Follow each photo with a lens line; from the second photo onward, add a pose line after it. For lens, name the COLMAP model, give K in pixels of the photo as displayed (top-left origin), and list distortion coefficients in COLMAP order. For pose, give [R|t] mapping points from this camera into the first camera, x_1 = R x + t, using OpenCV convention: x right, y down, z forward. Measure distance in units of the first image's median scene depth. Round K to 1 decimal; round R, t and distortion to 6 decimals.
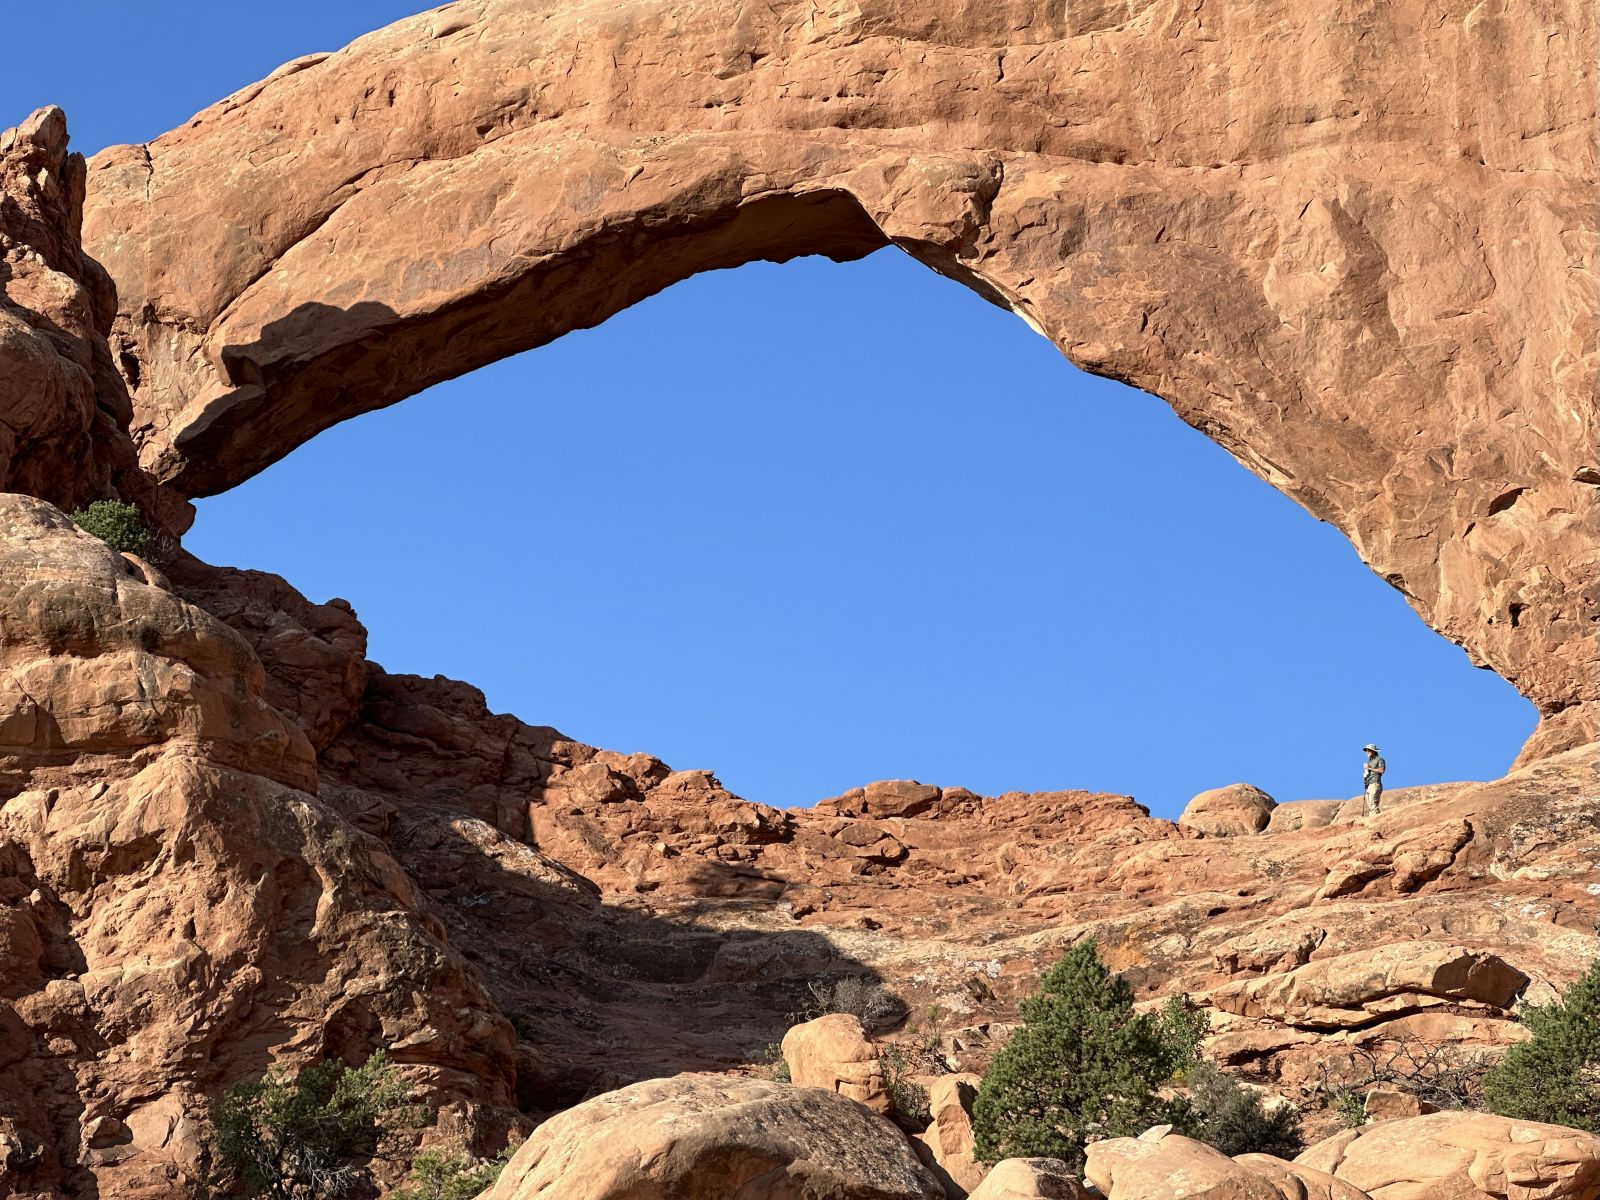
lens RADIAL K [[3584.0, 0, 800.0], [0, 3584.0, 600.0], [0, 0, 1]] dist [0.252175, 0.100644]
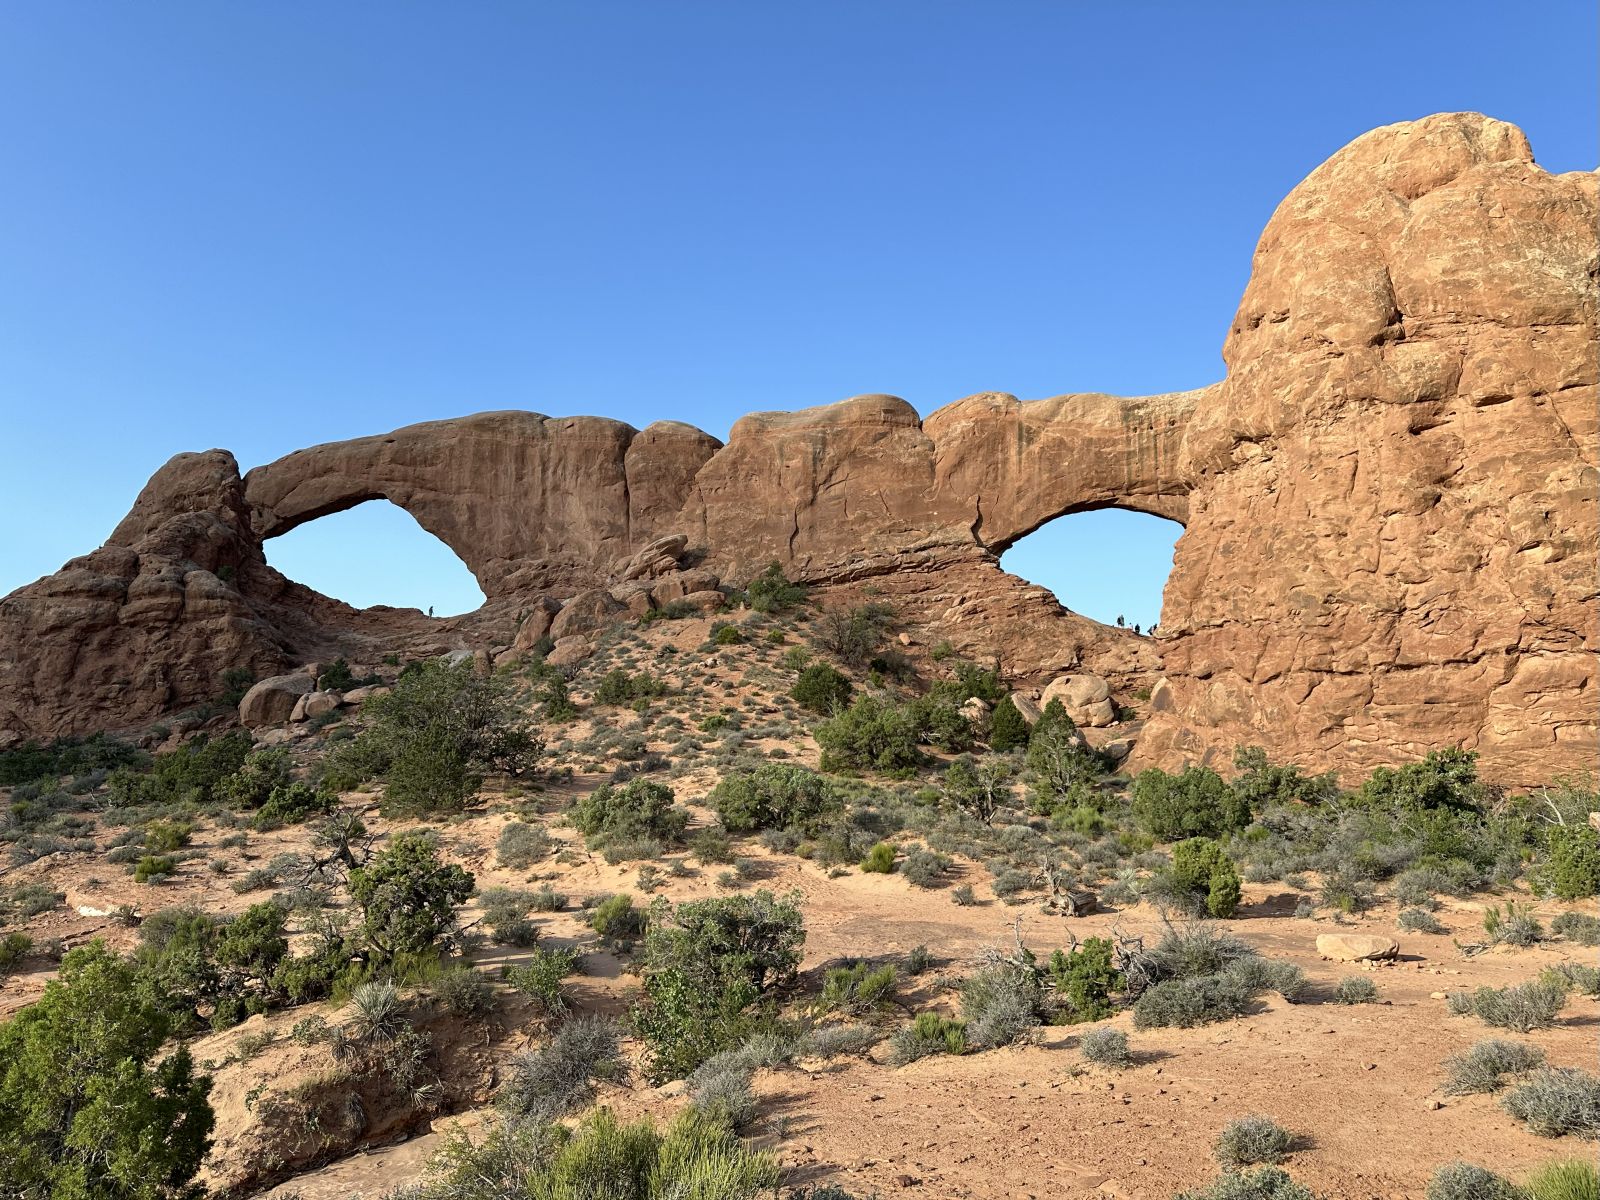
lens RADIAL K [[1178.9, 0, 777.2], [0, 1178.9, 583.6], [0, 0, 1]] dist [0.209025, -0.279124]
pose [[0.998067, 0.026762, 0.056097, 0.536774], [-0.036026, 0.984568, 0.171252, -0.329275], [-0.050648, -0.172942, 0.983629, -0.925198]]
